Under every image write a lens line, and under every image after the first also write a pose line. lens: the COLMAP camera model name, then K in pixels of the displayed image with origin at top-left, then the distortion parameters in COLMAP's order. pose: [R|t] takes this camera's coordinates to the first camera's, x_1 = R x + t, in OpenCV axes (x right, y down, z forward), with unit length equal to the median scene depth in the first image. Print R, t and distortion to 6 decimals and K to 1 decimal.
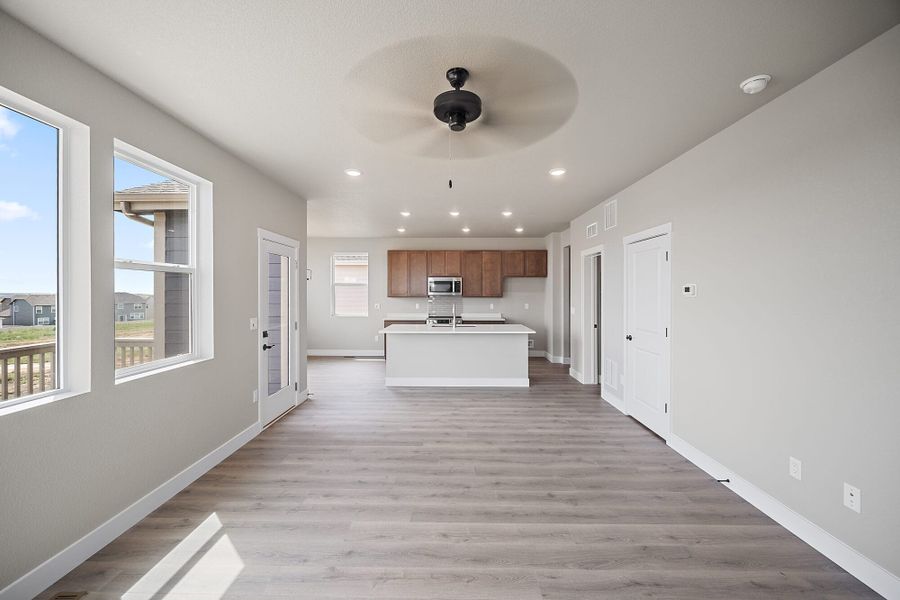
lens RADIAL K [[353.8, 0, 446.4], [0, 353.8, 295.7], [0, 0, 1]] dist [-0.003352, -0.000369]
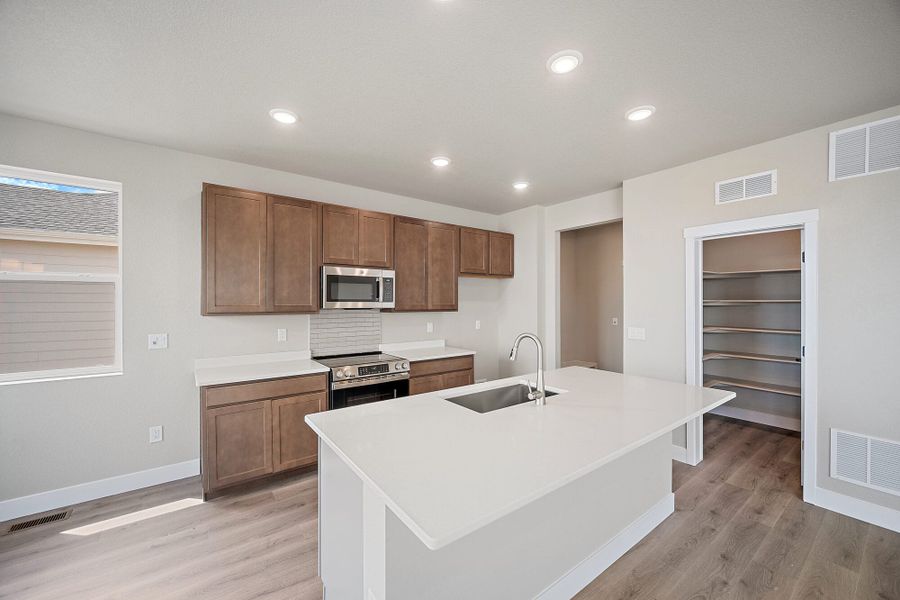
lens RADIAL K [[353.8, 0, 445.6], [0, 353.8, 301.3], [0, 0, 1]] dist [-0.003352, -0.000369]
pose [[0.793082, 0.001095, 0.609113, -0.215189], [0.003725, 0.999971, -0.006648, -0.007645], [-0.609103, 0.007541, 0.793055, 0.647456]]
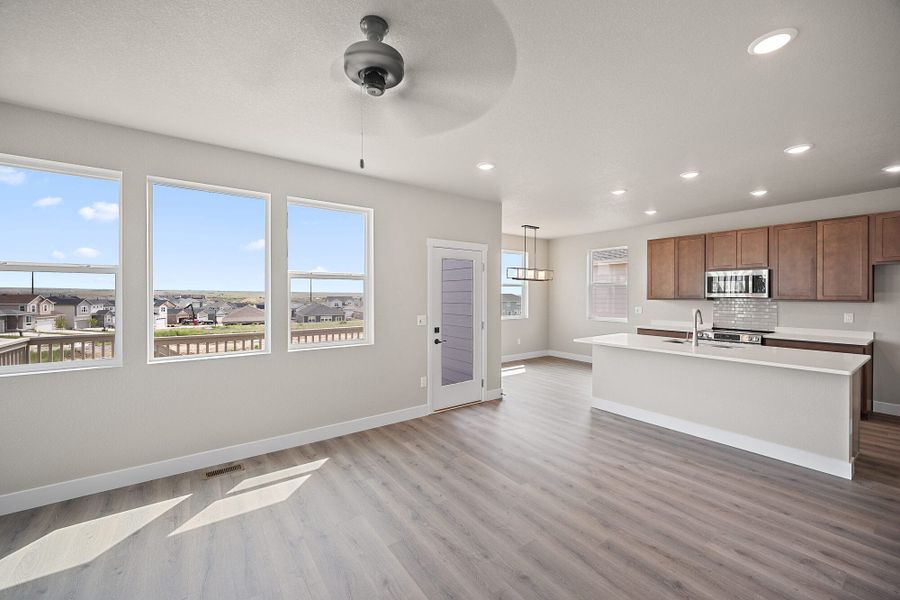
lens RADIAL K [[353.8, 0, 446.5], [0, 353.8, 295.5], [0, 0, 1]] dist [-0.003352, -0.000369]
pose [[0.596507, 0.002416, -0.802604, 0.229177], [-0.005653, 0.999983, -0.001191, -0.001020], [0.802588, 0.005248, 0.596511, 0.185967]]
